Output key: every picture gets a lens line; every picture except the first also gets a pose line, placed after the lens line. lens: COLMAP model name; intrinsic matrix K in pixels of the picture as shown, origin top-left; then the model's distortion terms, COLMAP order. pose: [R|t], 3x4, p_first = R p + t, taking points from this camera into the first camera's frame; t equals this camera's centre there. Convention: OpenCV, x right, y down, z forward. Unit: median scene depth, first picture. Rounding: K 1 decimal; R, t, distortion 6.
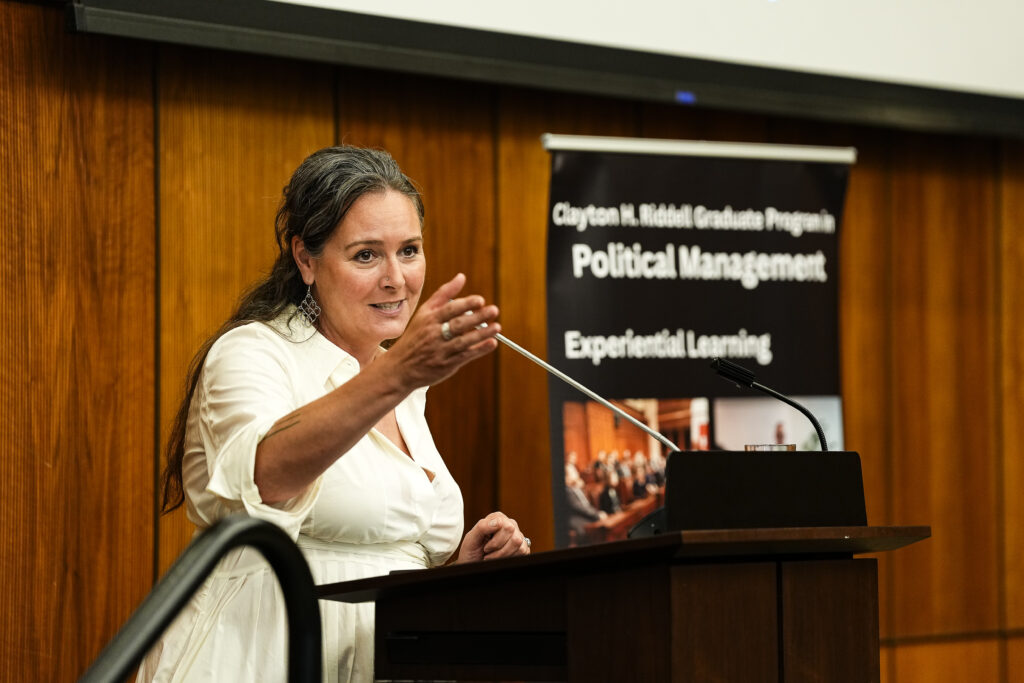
lens RADIAL K [[4866.1, 0, 543.9], [0, 4866.1, 337.0], [0, 0, 1]] dist [1.455841, 0.000000]
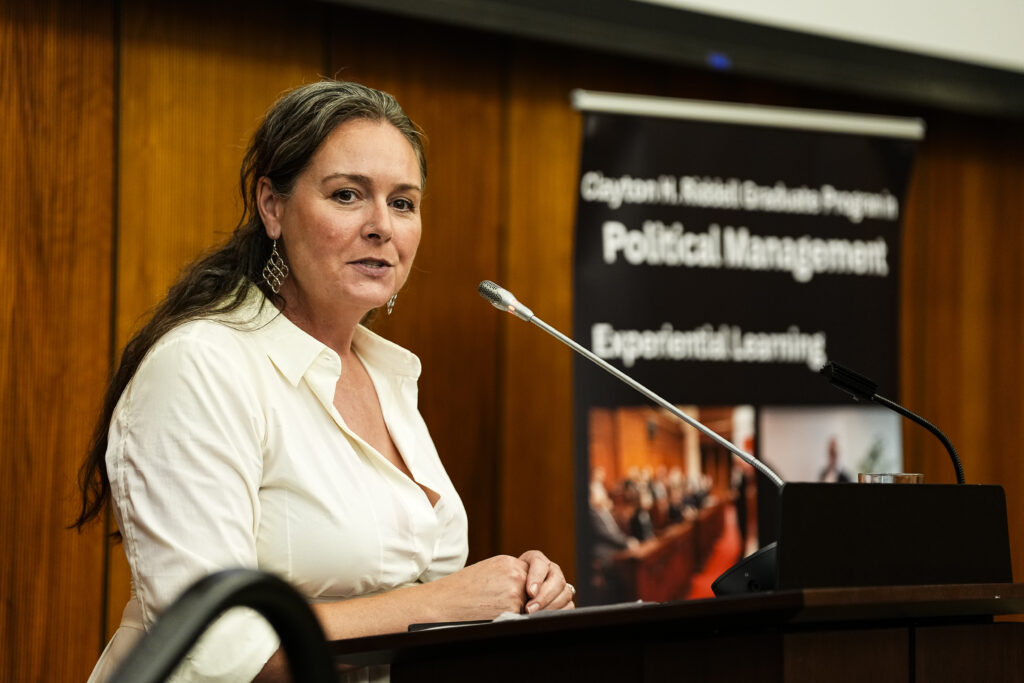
lens RADIAL K [[4522.1, 0, 481.8], [0, 4522.1, 347.4], [0, 0, 1]] dist [1.279527, 0.000000]
pose [[0.999709, 0.023332, 0.006105, -0.019871], [-0.023350, 0.999723, 0.002891, 0.000918], [-0.006036, -0.003033, 0.999977, 0.214336]]
